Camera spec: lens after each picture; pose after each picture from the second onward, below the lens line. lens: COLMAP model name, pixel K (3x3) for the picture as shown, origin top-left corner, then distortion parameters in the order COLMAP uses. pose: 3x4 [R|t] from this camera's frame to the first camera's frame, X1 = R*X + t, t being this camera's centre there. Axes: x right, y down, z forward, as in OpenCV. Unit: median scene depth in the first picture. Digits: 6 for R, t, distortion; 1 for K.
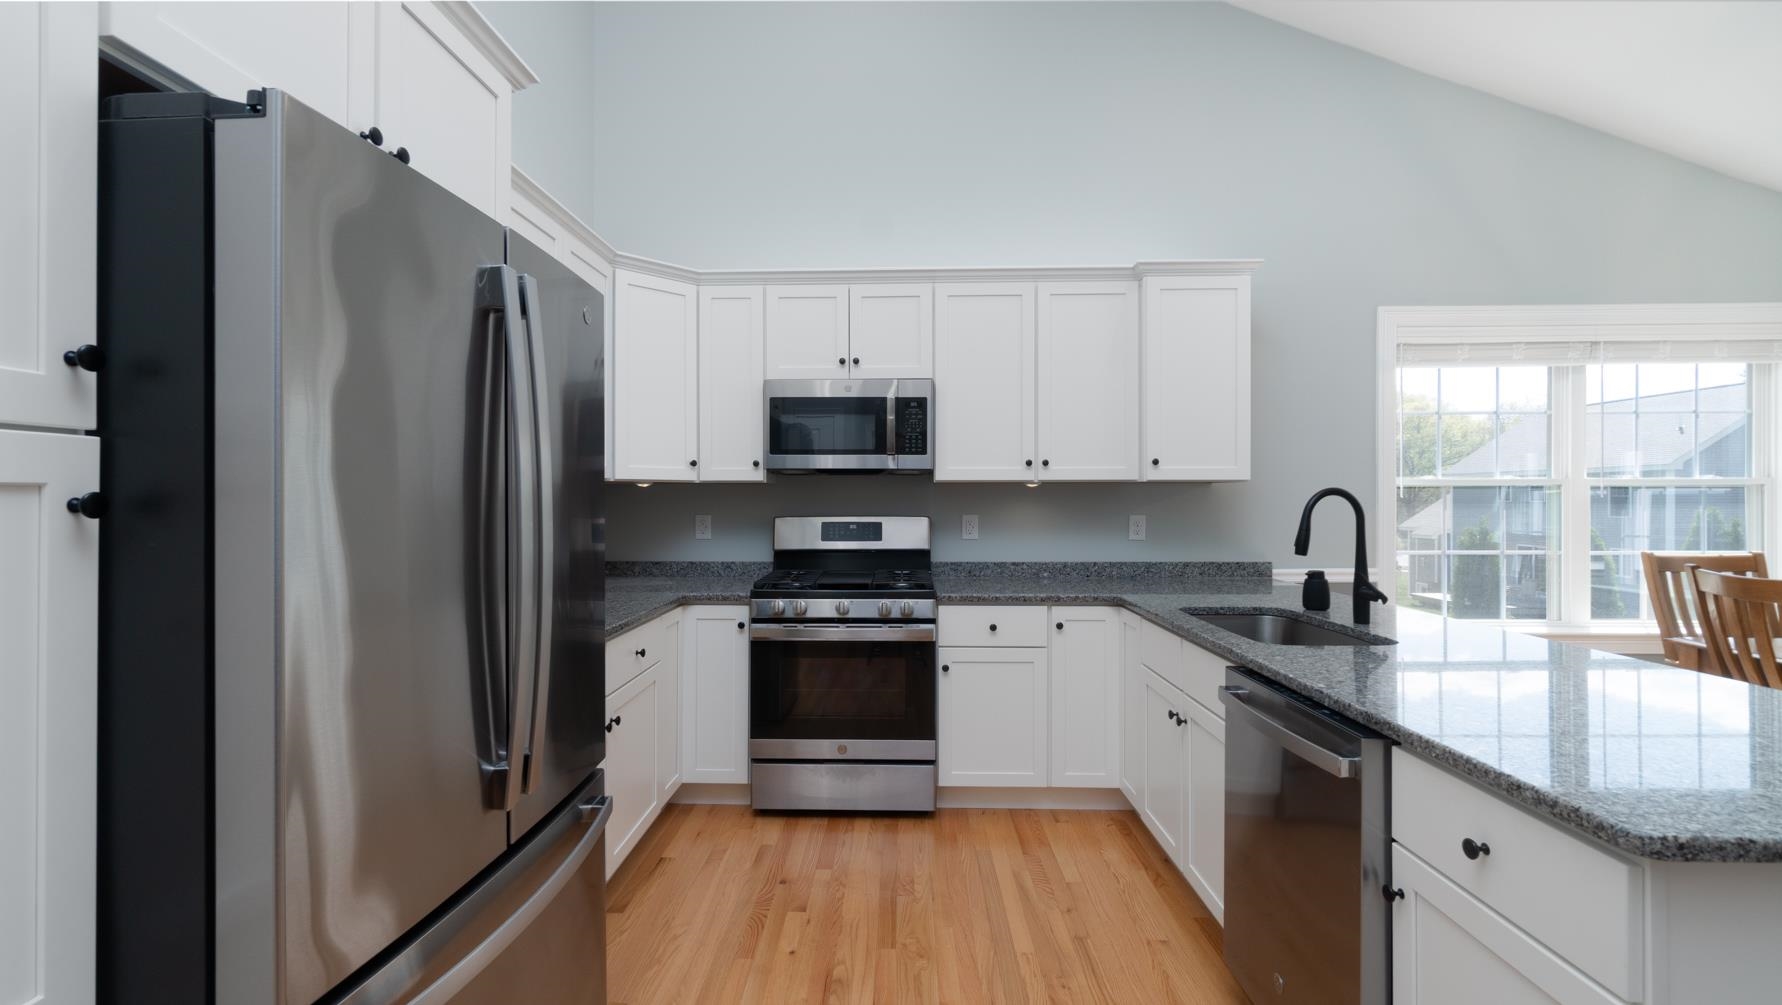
lens RADIAL K [[782.7, 0, 865.6], [0, 782.7, 493.7], [0, 0, 1]] dist [0.000250, 0.000329]
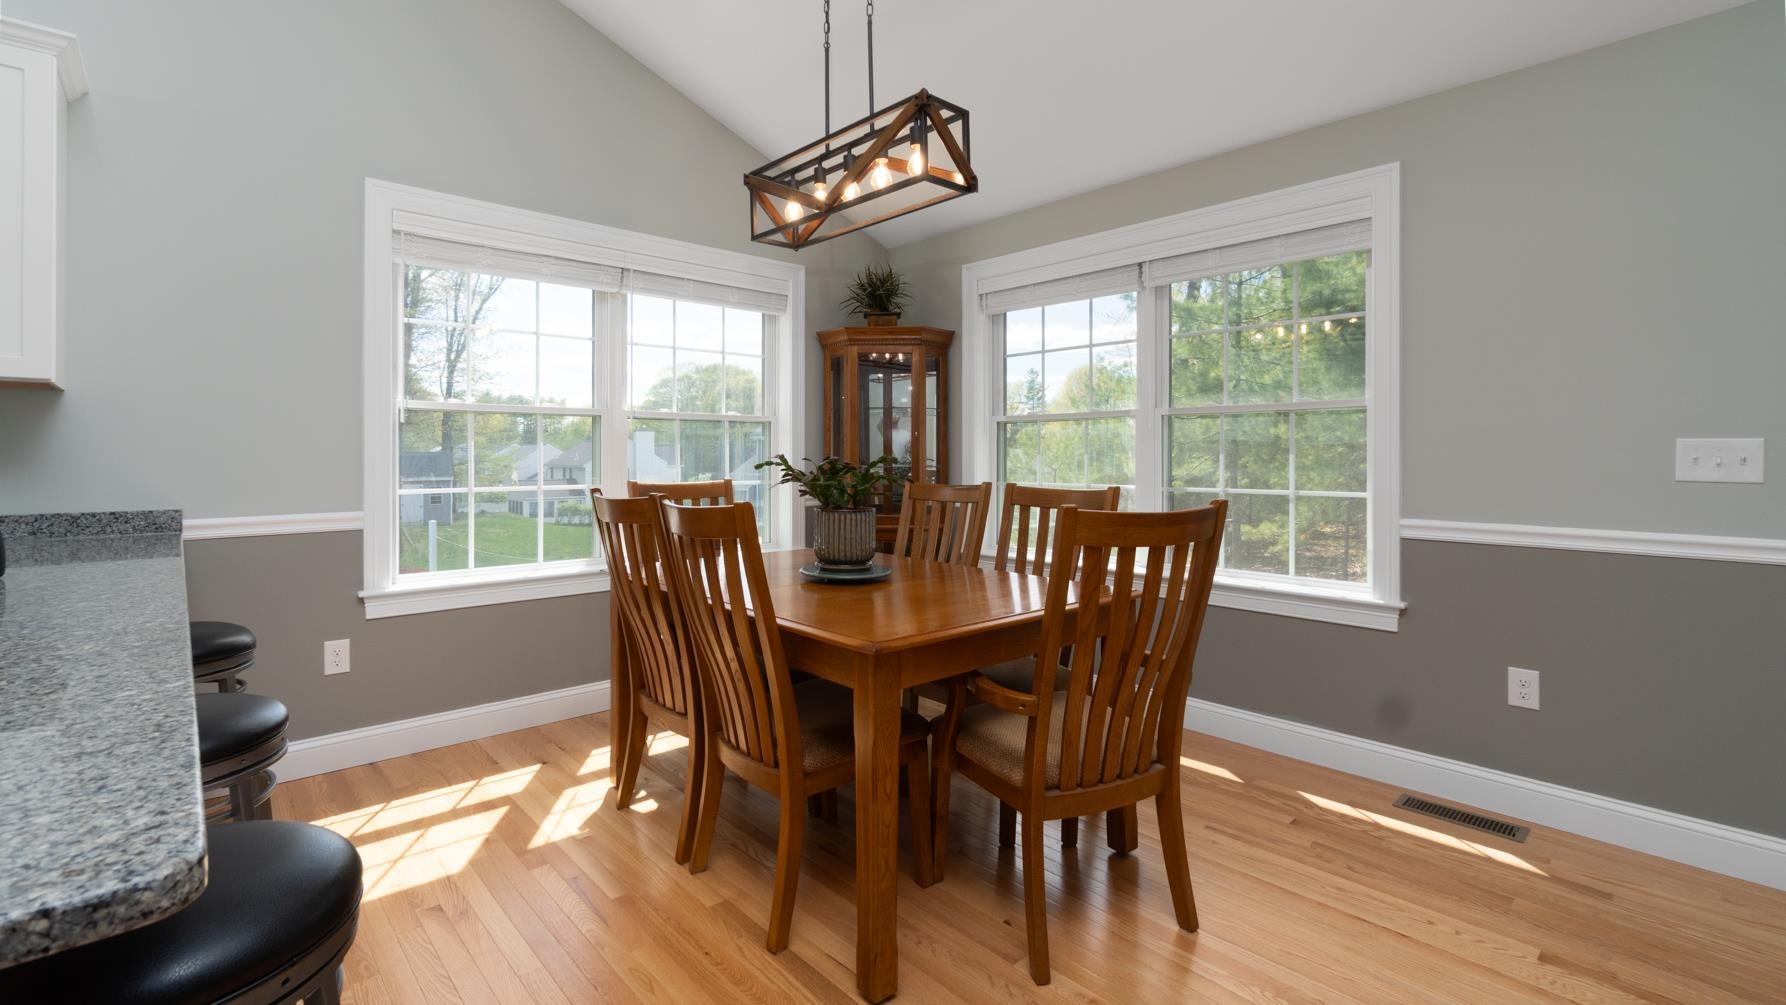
lens RADIAL K [[793.2, 0, 894.5], [0, 793.2, 457.7], [0, 0, 1]] dist [0.000394, 0.000308]
pose [[0.707298, 0.001113, 0.706915, 0.491847], [-0.004026, 0.999989, 0.002455, 0.039530], [-0.706904, -0.004582, 0.707294, 0.066603]]
